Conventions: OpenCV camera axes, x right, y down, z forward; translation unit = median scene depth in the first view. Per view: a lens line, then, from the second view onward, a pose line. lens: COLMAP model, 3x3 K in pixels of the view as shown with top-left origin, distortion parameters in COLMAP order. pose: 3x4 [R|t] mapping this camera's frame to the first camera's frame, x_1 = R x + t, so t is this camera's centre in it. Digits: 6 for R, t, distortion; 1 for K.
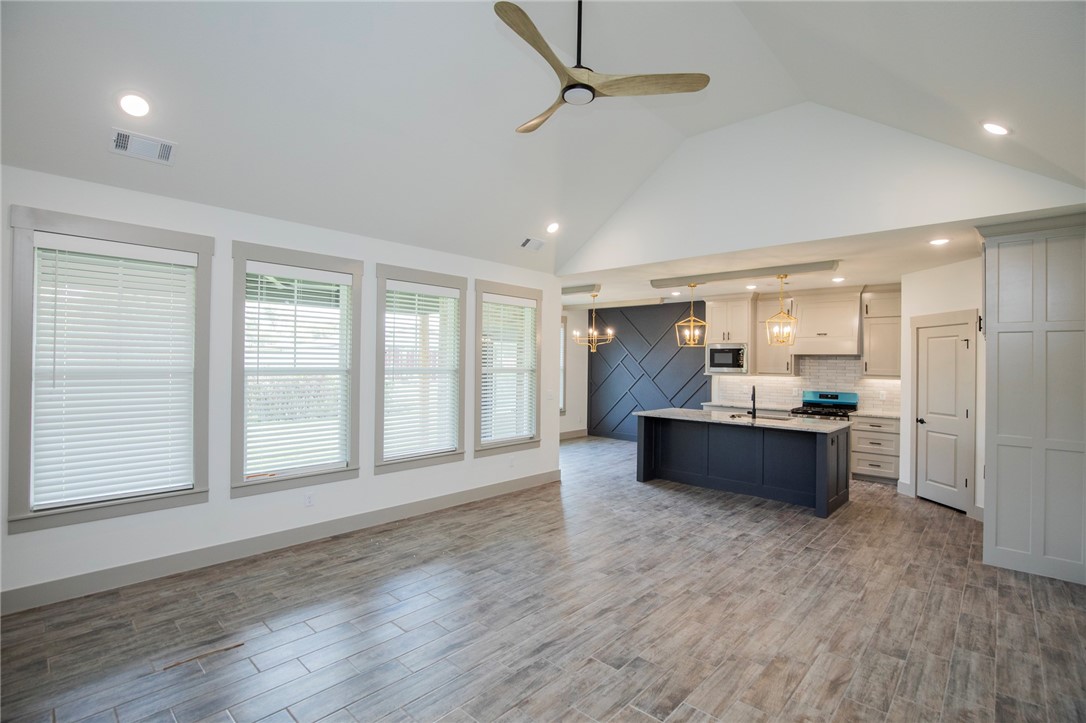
lens RADIAL K [[507.7, 0, 538.1], [0, 507.7, 361.6], [0, 0, 1]] dist [-0.024985, 0.002712]
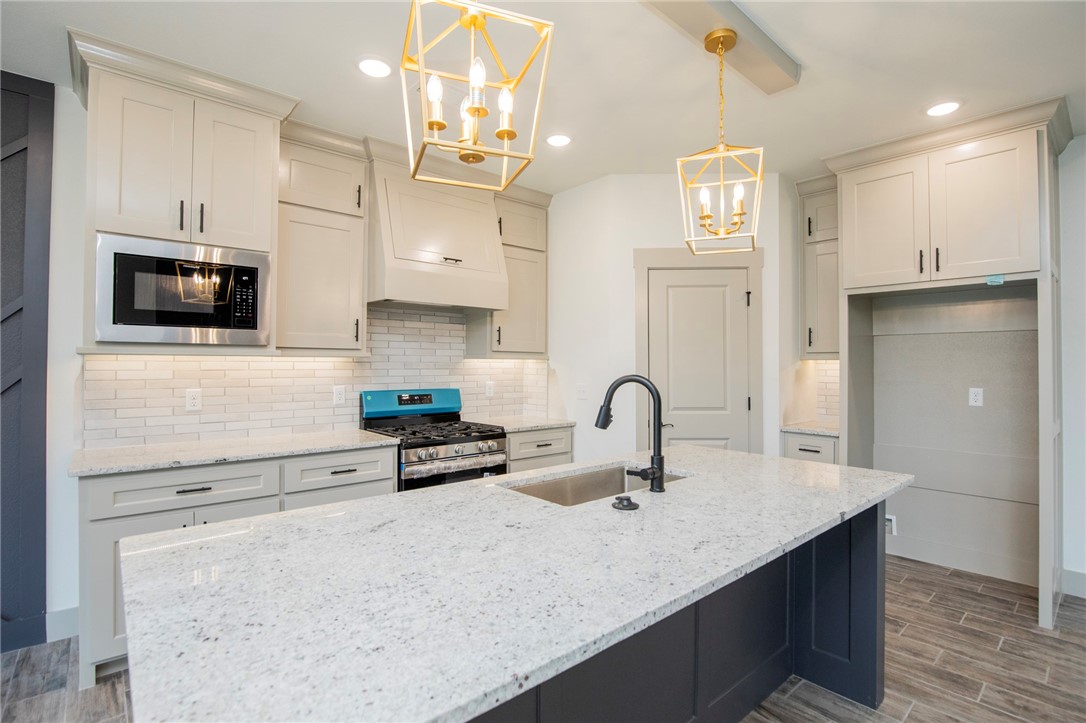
lens RADIAL K [[507.7, 0, 562.5], [0, 507.7, 359.0], [0, 0, 1]] dist [-0.024985, 0.002712]
pose [[0.072912, 0.000206, 0.997338, 0.109823], [-0.002238, 0.999997, -0.000043, 0.030358], [-0.997336, -0.002229, 0.072912, 0.797718]]
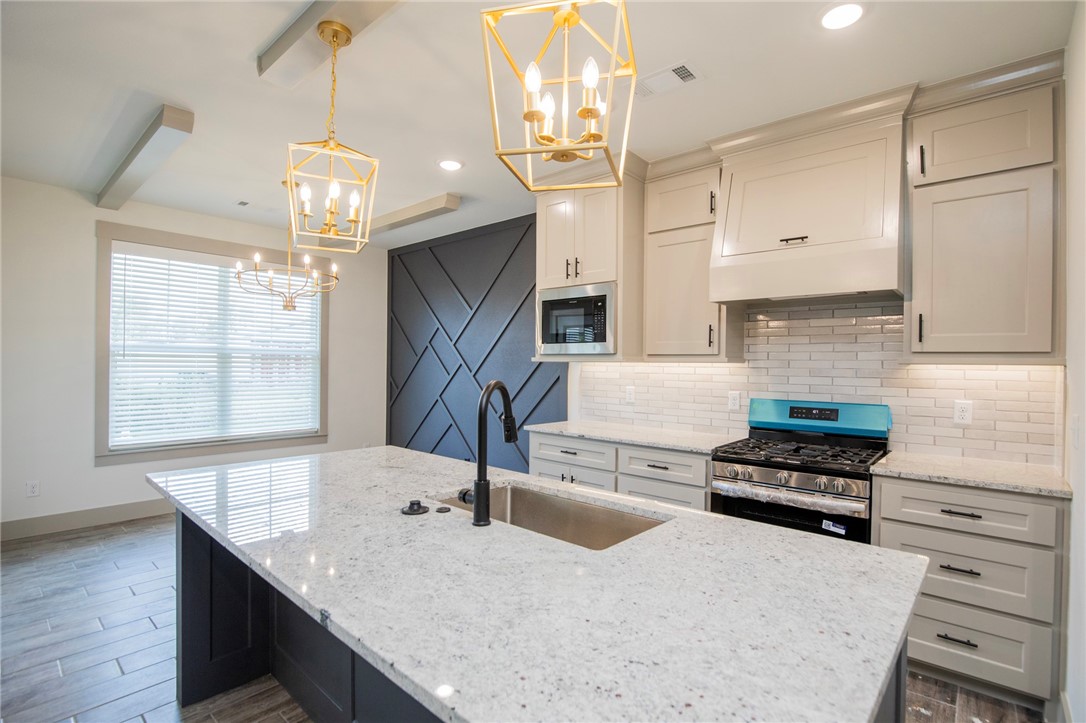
lens RADIAL K [[507.7, 0, 546.3], [0, 507.7, 363.9], [0, 0, 1]] dist [-0.024985, 0.002712]
pose [[0.999477, 0.003021, 0.032186, 0.346705], [-0.002847, 0.999981, -0.005432, 0.032872], [-0.032202, 0.005337, 0.999467, 0.597286]]
